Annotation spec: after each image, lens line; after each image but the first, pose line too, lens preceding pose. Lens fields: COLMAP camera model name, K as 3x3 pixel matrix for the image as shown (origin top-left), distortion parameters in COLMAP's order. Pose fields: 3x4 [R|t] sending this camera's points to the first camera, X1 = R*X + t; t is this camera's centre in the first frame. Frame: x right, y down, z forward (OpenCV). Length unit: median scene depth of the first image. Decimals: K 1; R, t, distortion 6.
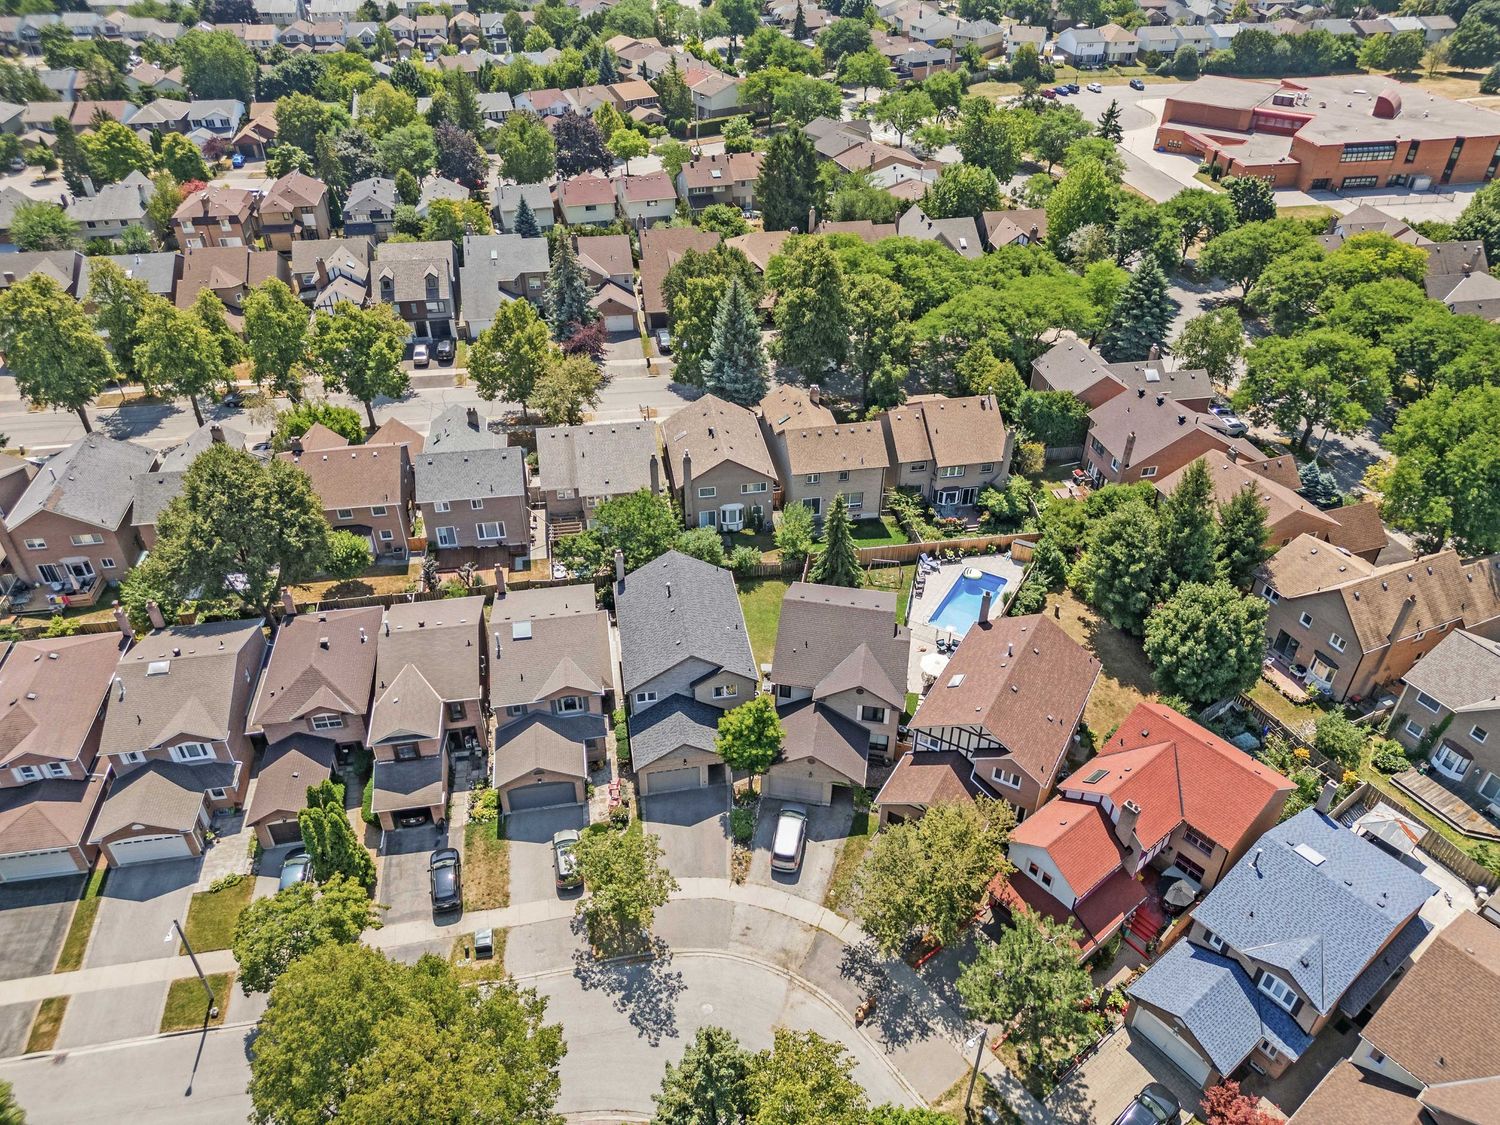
lens RADIAL K [[1058.3, 0, 748.3], [0, 1058.3, 562.2], [0, 0, 1]] dist [0.067366, -0.052289]
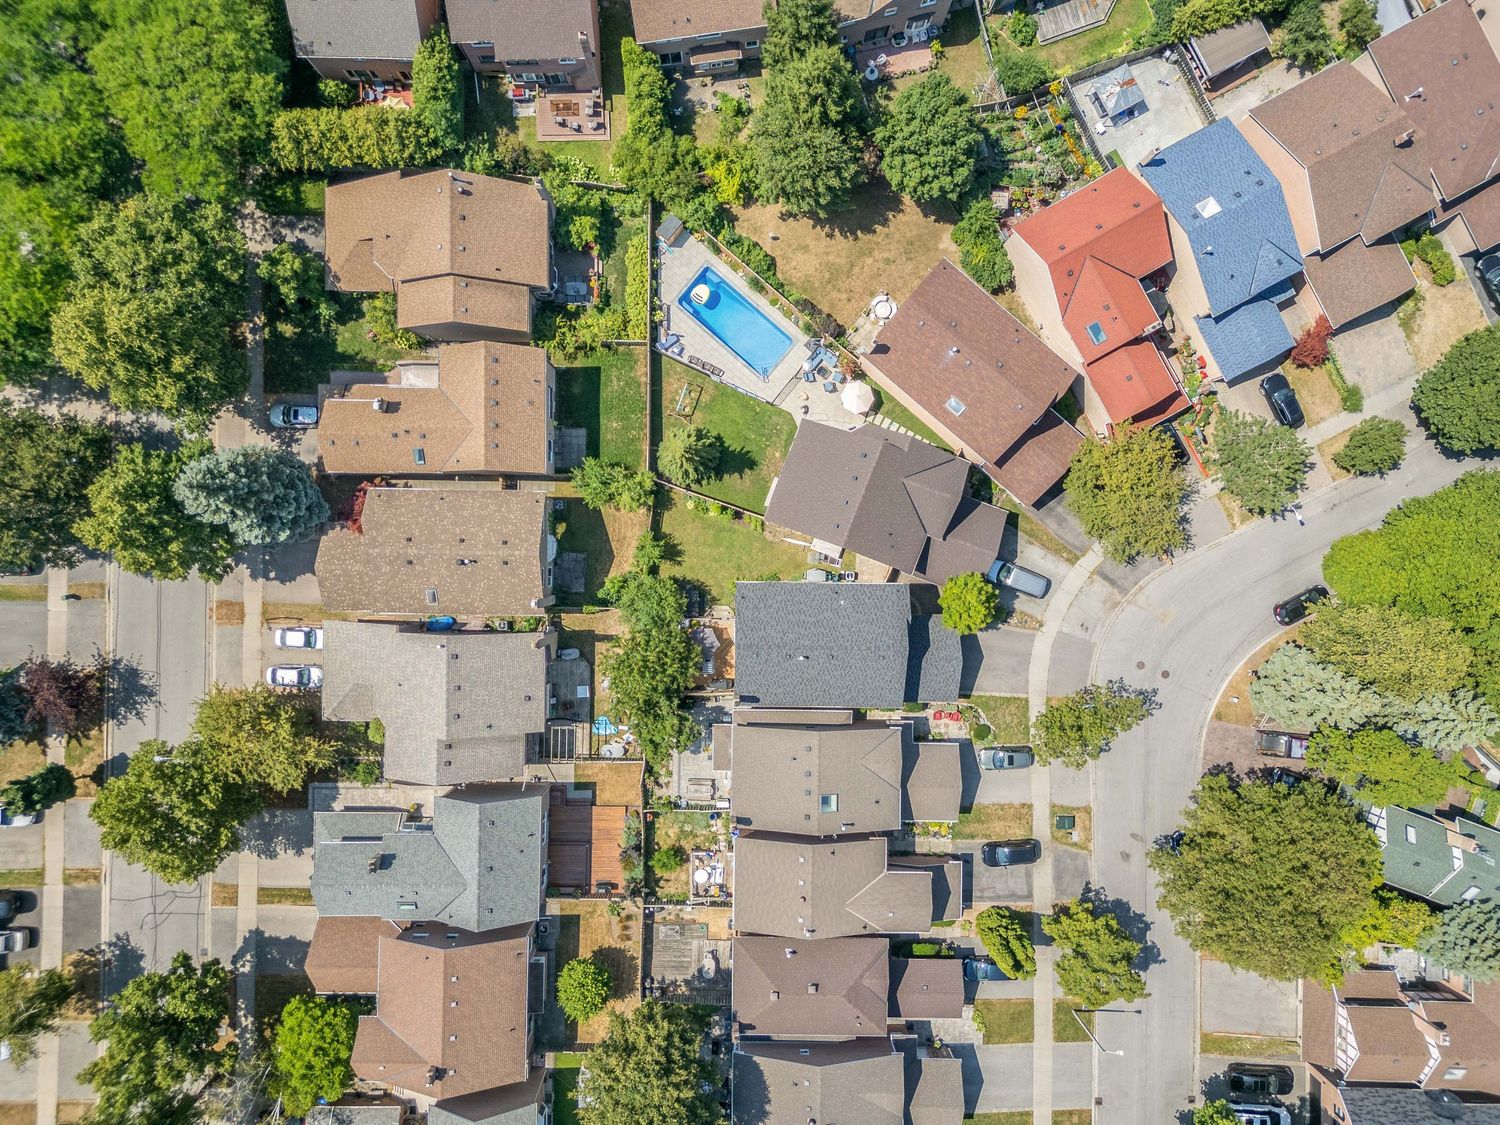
lens RADIAL K [[1055.7, 0, 747.4], [0, 1055.7, 565.7], [0, 0, 1]] dist [0.080369, -0.080300]
pose [[0.180496, -0.983483, -0.013477, 0.012399], [0.571003, 0.093618, 0.815593, -0.781329], [-0.800860, -0.154906, 0.578470, 0.468444]]
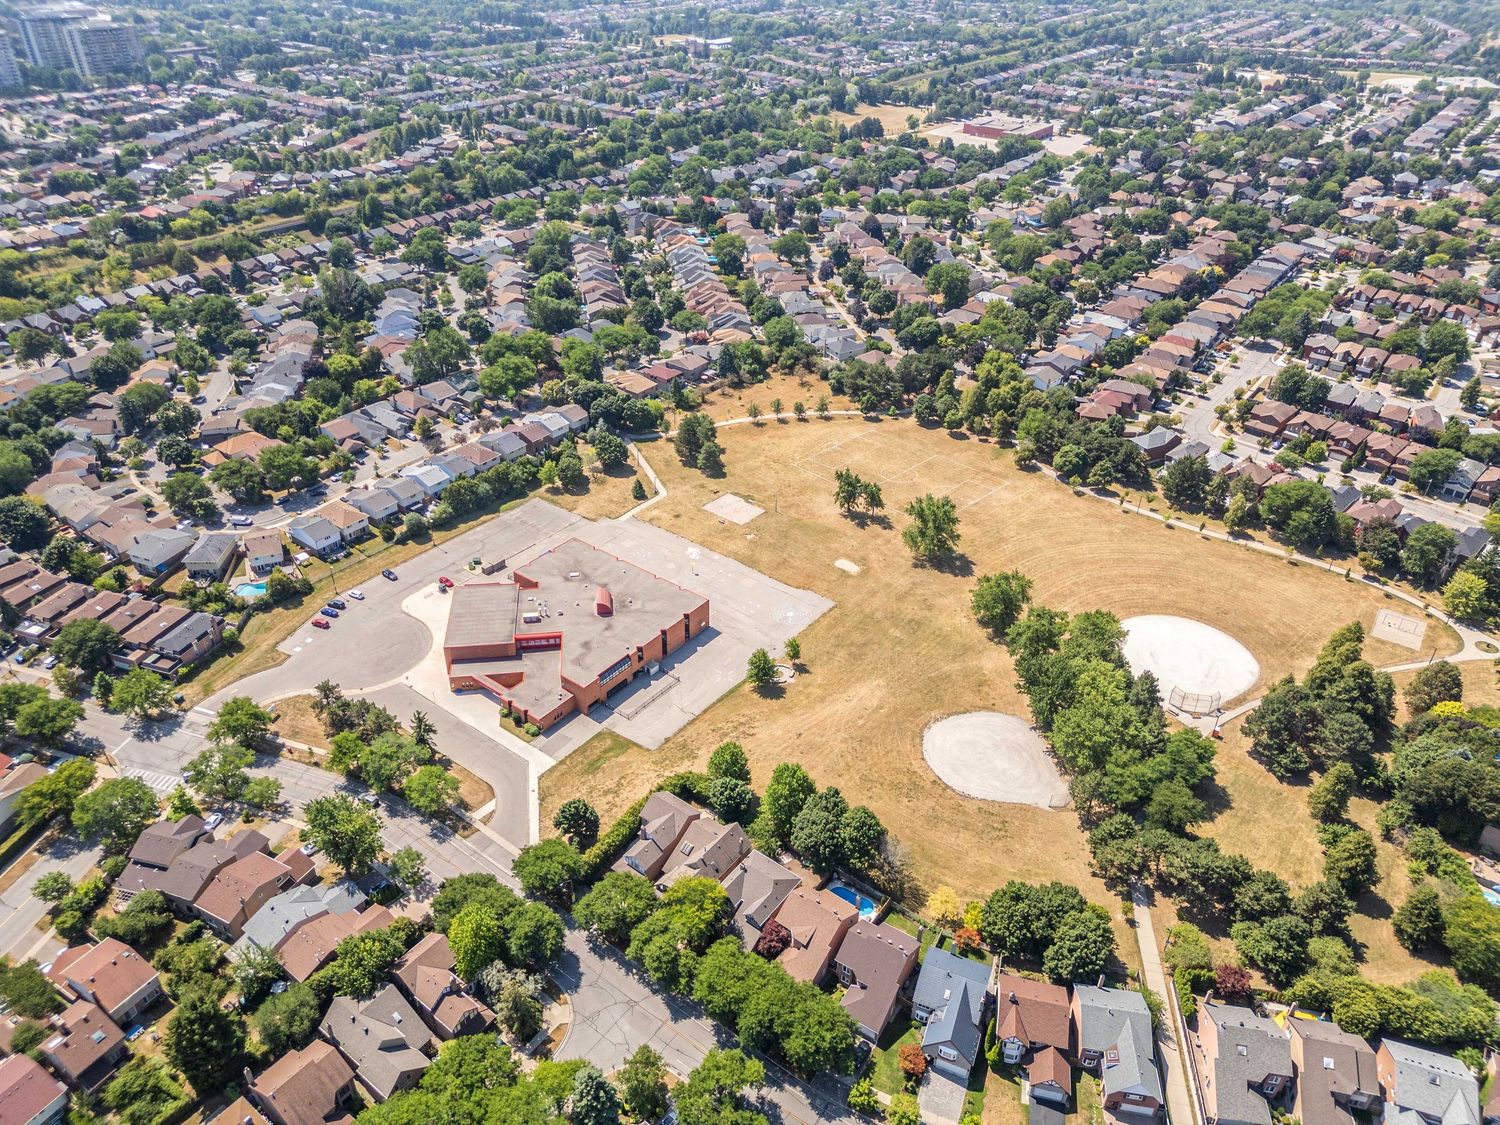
lens RADIAL K [[1058.3, 0, 748.3], [0, 1058.3, 562.2], [0, 0, 1]] dist [0.067366, -0.052289]
pose [[0.731152, -0.366324, 0.575520, -0.010781], [0.388605, 0.916999, 0.089987, -1.264702], [-0.560716, 0.157856, 0.812822, -0.387534]]
